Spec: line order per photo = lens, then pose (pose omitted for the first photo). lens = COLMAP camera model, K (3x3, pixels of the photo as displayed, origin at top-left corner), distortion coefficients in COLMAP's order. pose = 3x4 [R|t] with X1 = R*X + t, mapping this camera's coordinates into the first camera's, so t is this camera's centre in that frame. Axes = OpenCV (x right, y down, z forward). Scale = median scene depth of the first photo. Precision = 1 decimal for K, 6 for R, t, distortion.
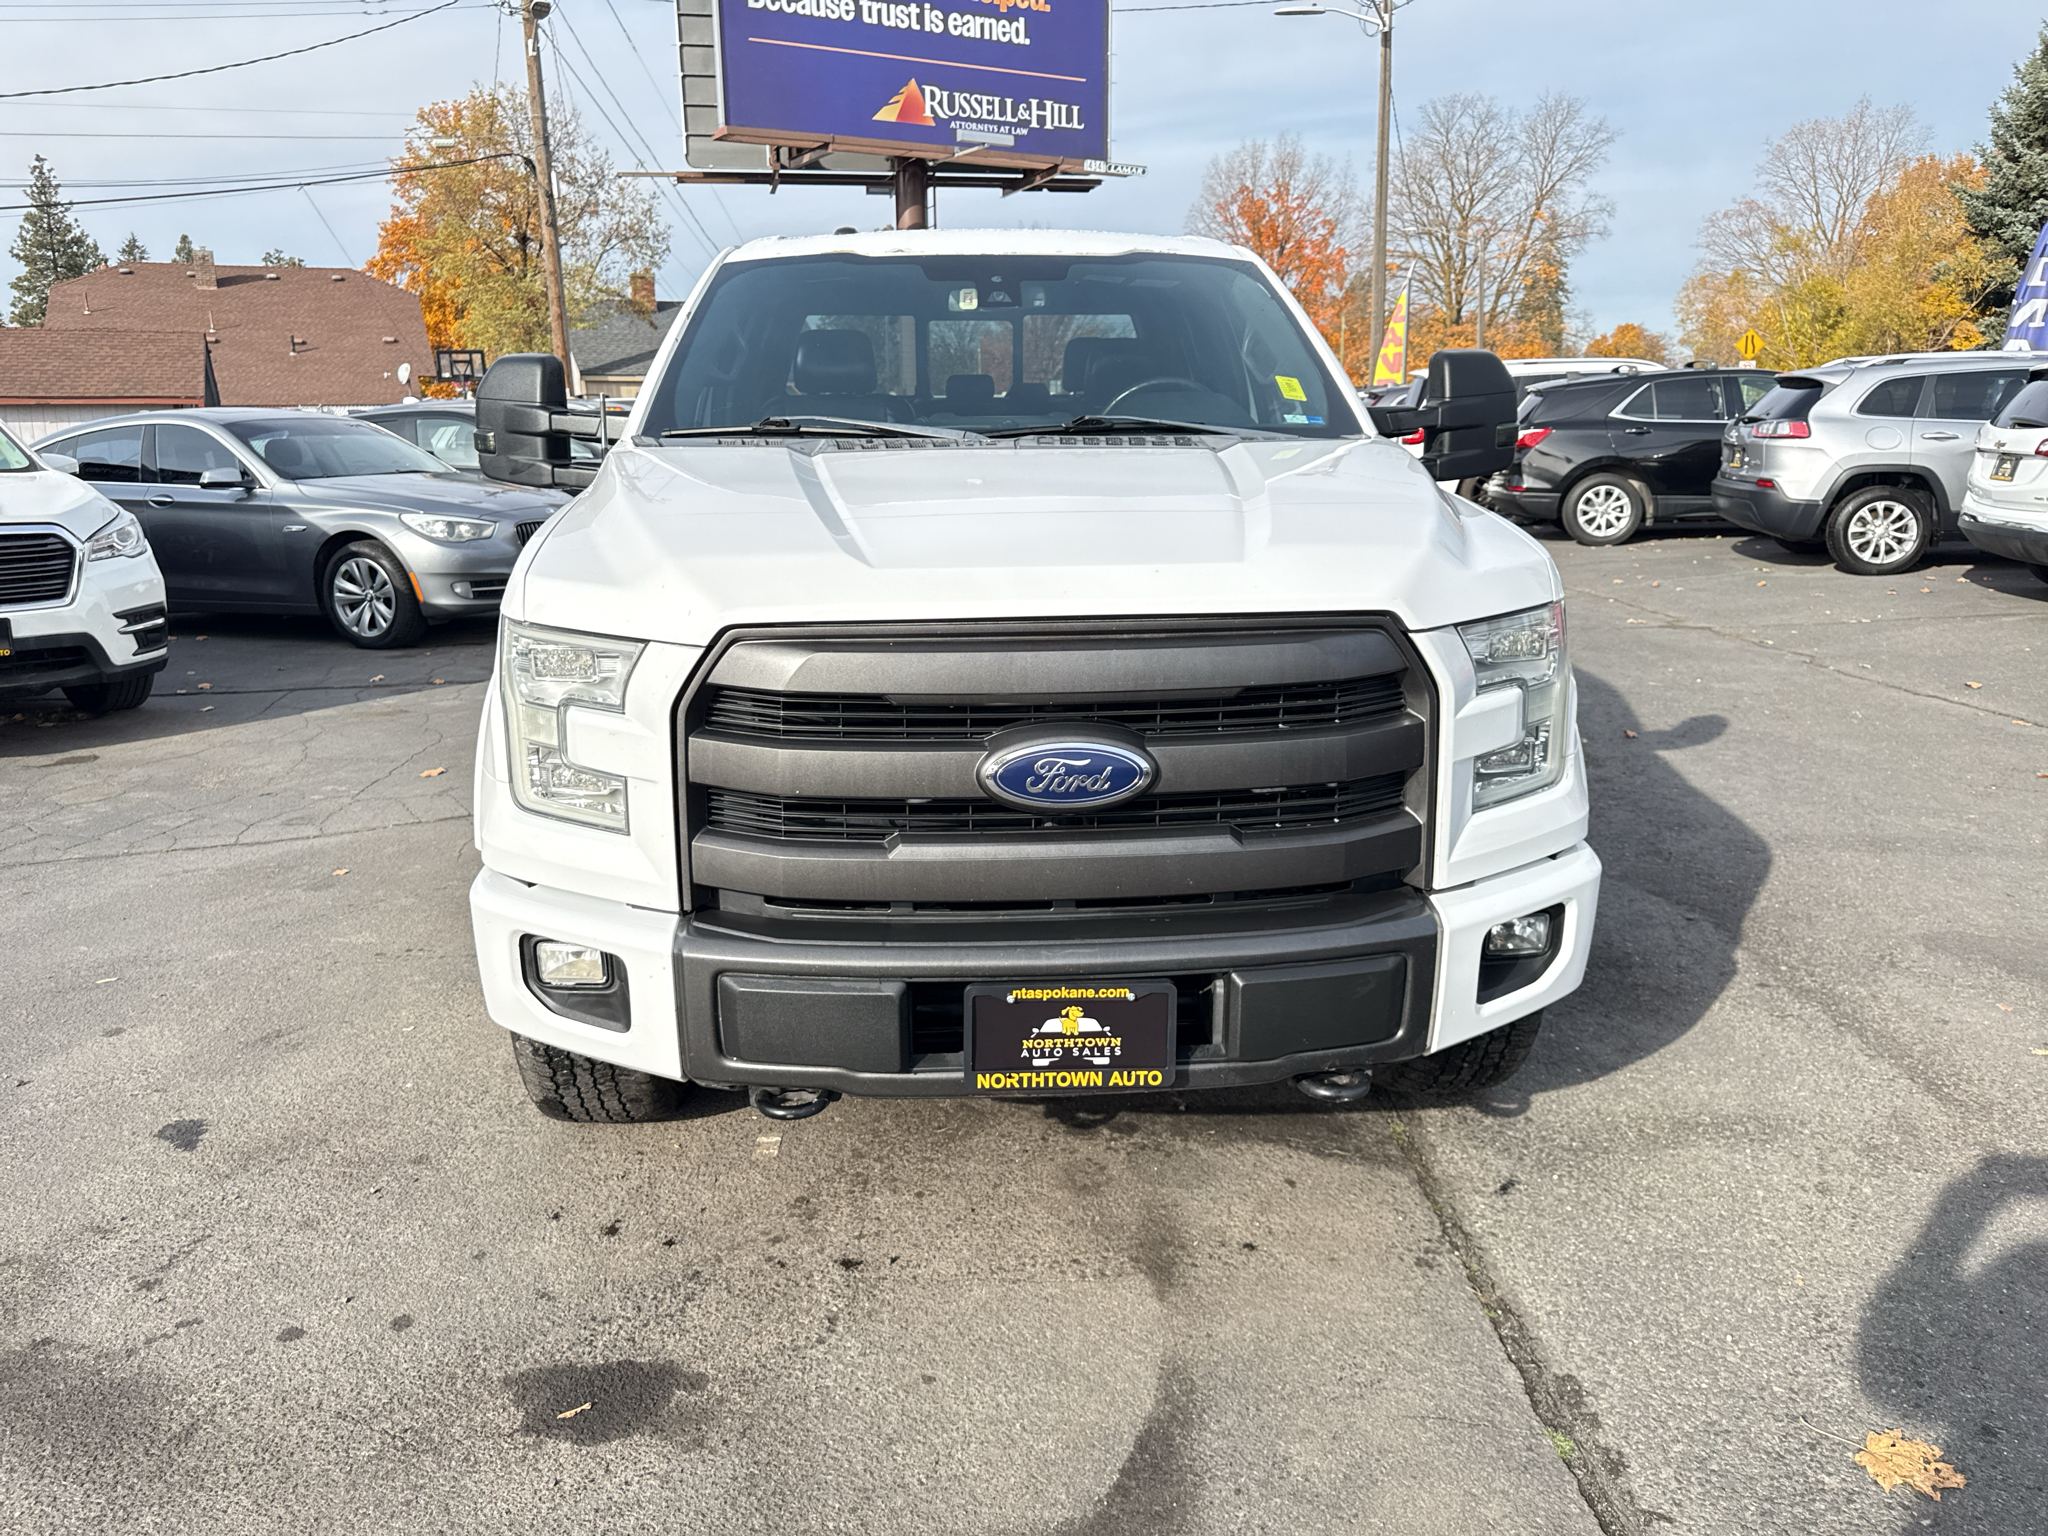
lens RADIAL K [[1465.1, 0, 995.5], [0, 1465.1, 757.9], [0, 0, 1]] dist [0.005775, -0.003555]
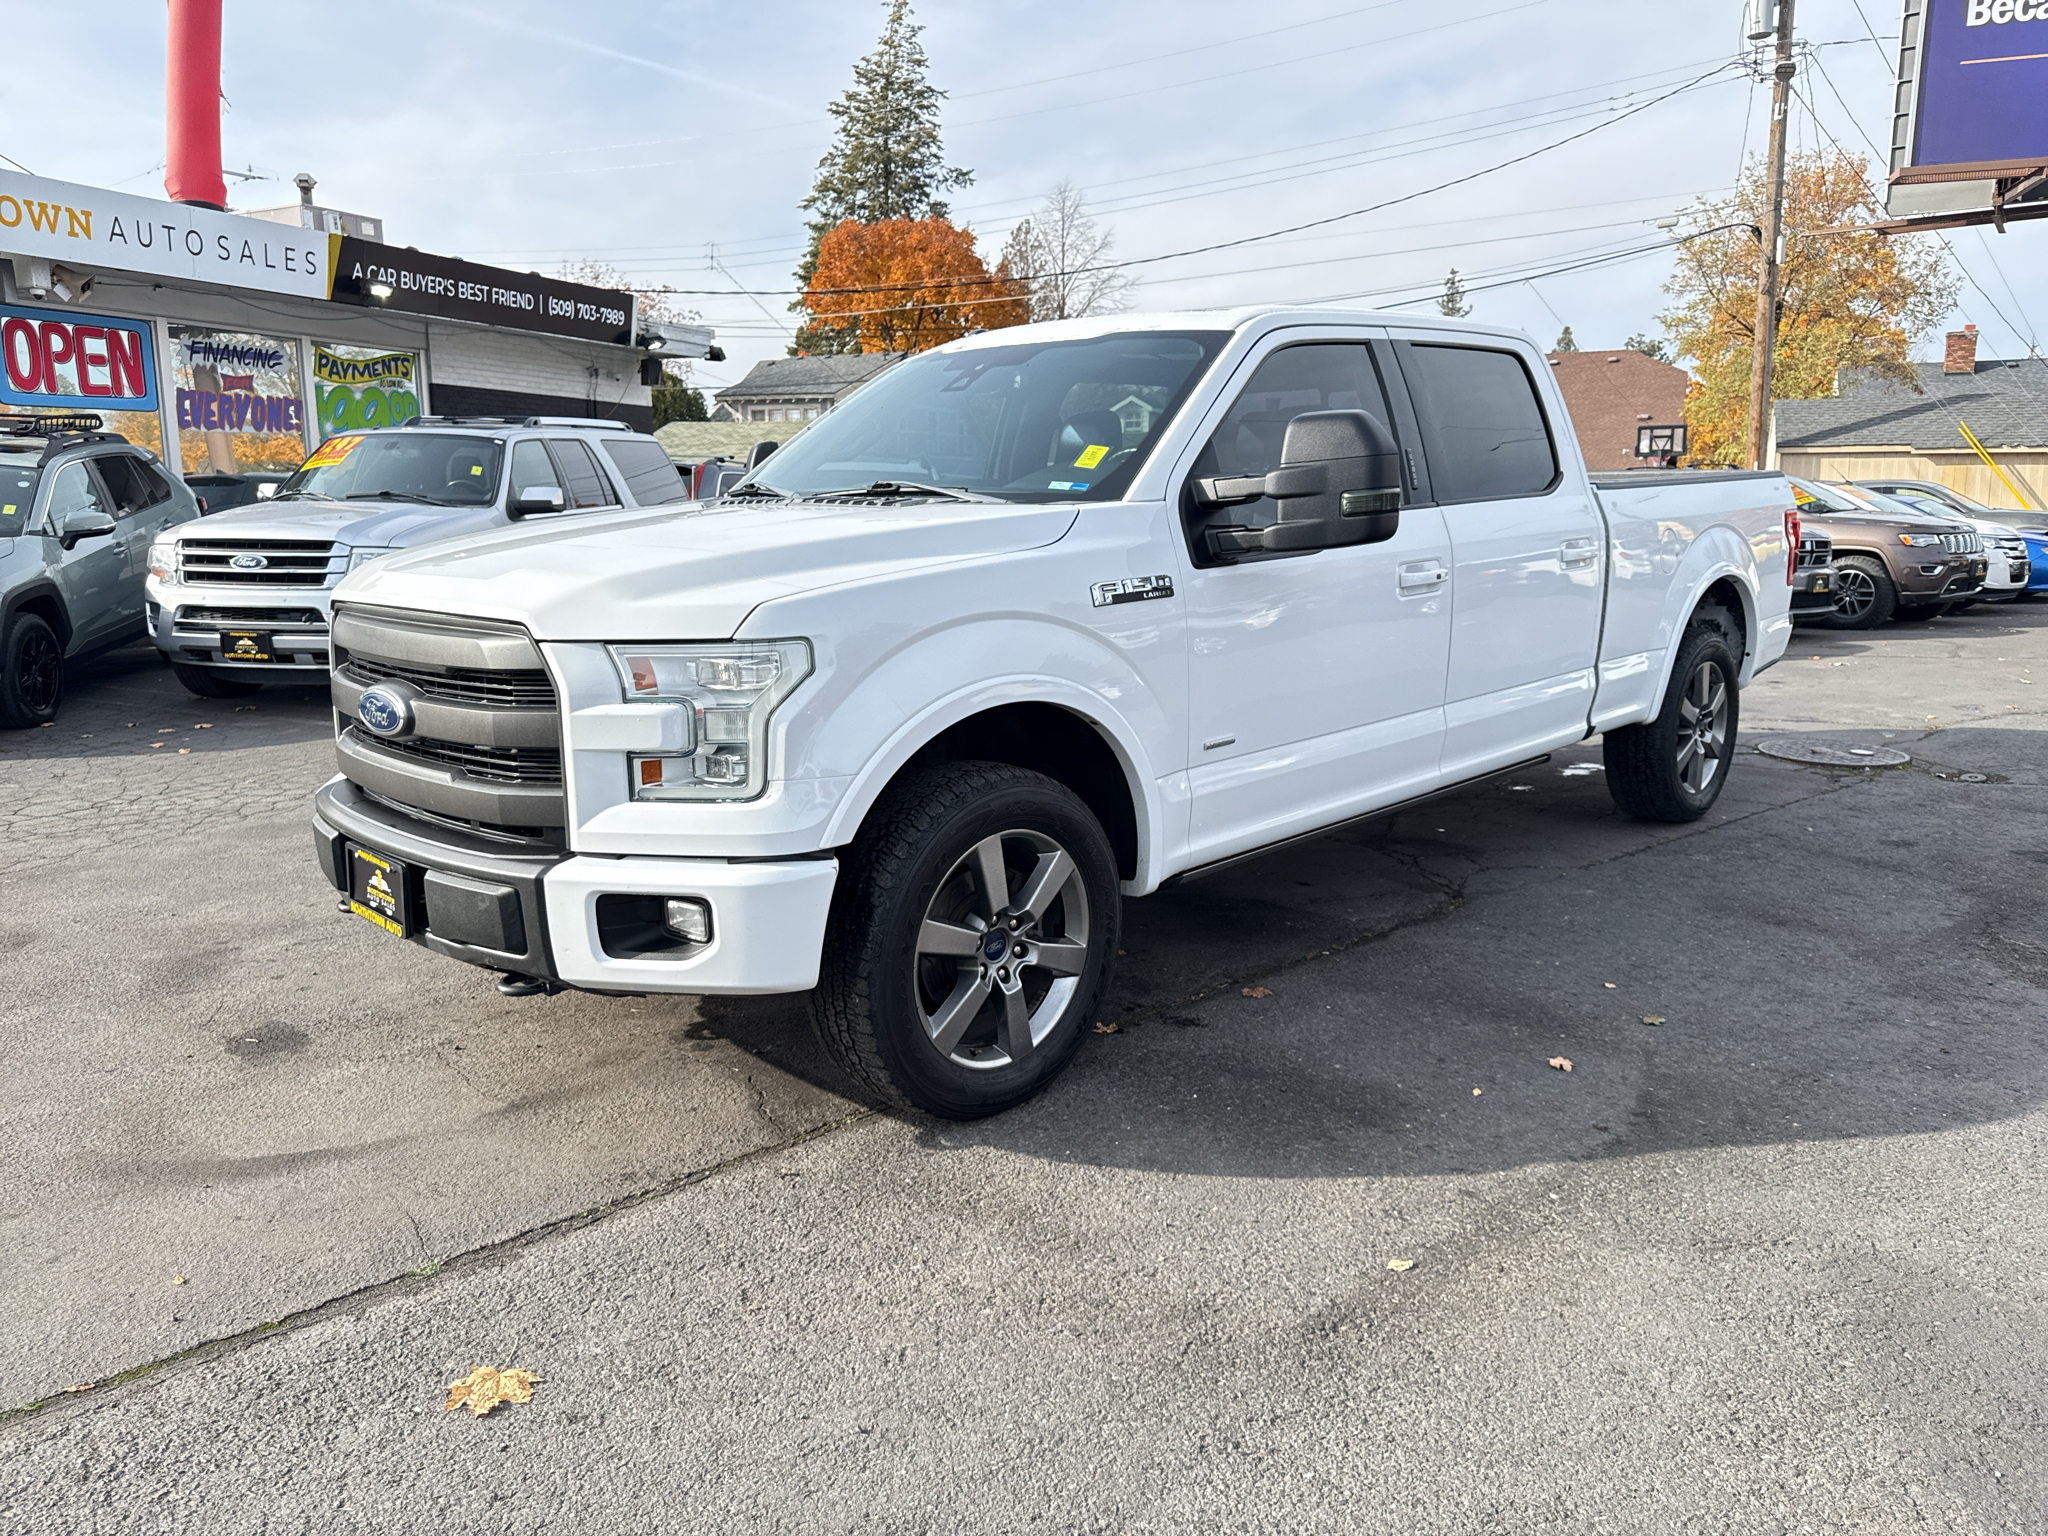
lens RADIAL K [[1492.6, 0, 1027.6], [0, 1492.6, 745.8], [0, 0, 1]] dist [0.000074, -0.006681]
pose [[0.648399, 0.129881, -0.750140, 0.142237], [-0.175214, 0.984347, 0.018983, -0.008704], [0.740864, 0.119126, 0.661007, 0.040936]]
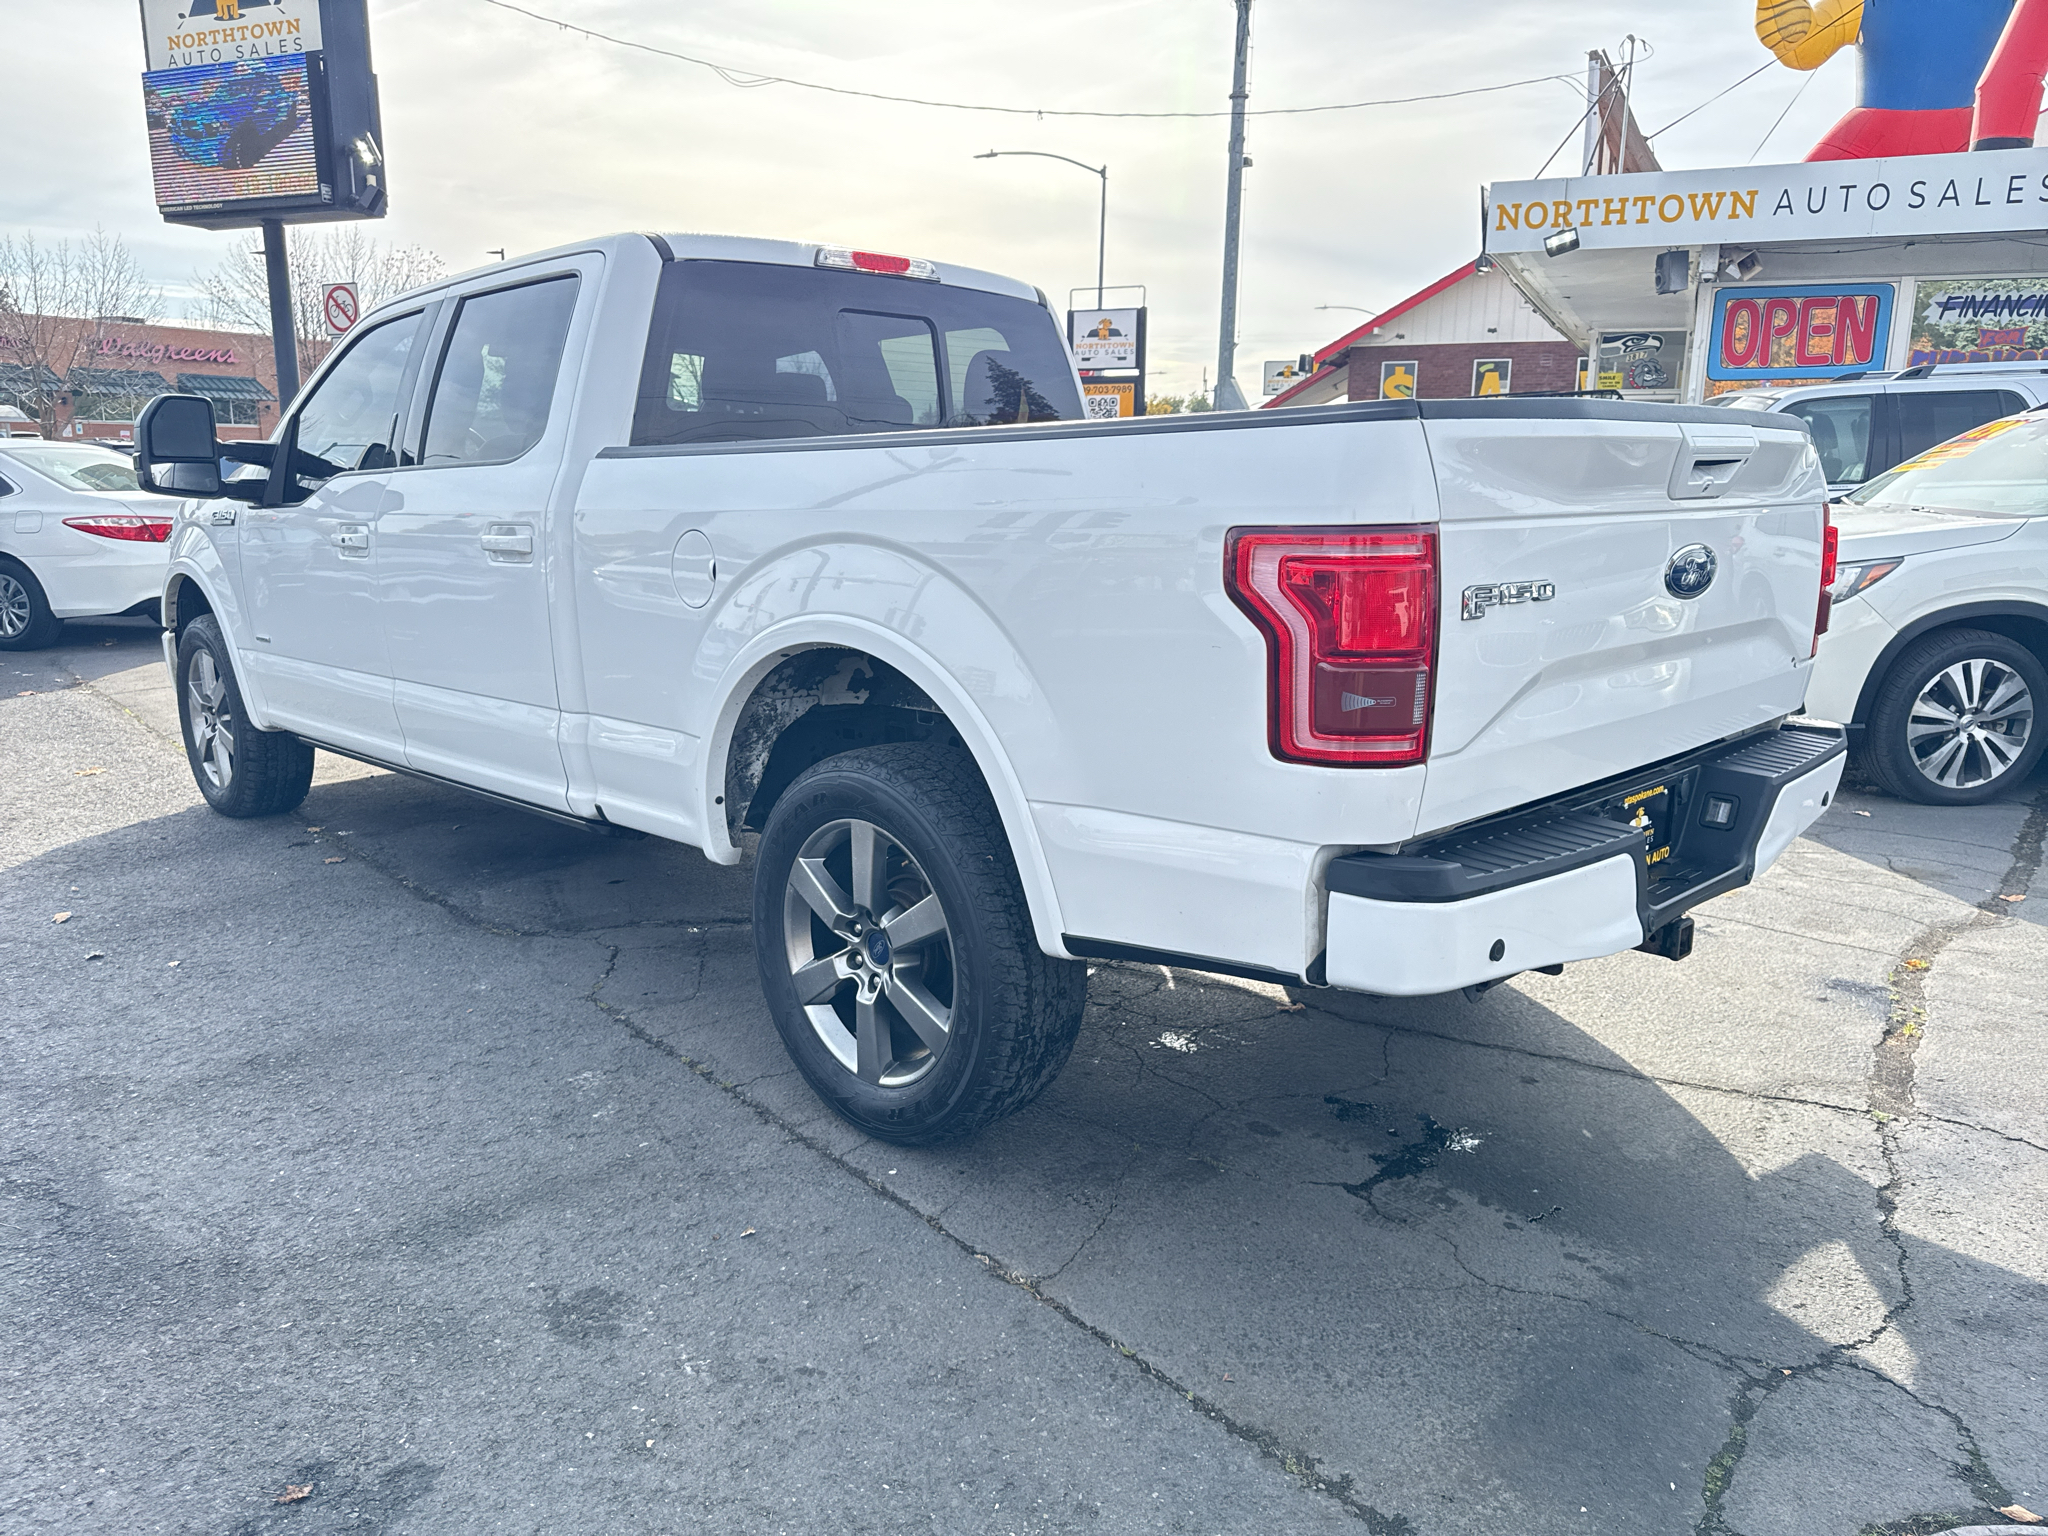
lens RADIAL K [[1448.7, 0, 1019.5], [0, 1448.7, 765.3], [0, 0, 1]] dist [0.016840, -0.012684]
pose [[-0.751208, 0.137046, -0.645682, 0.095458], [-0.149908, 0.917225, 0.369089, -0.084479], [0.642818, 0.374055, -0.668482, 0.366418]]
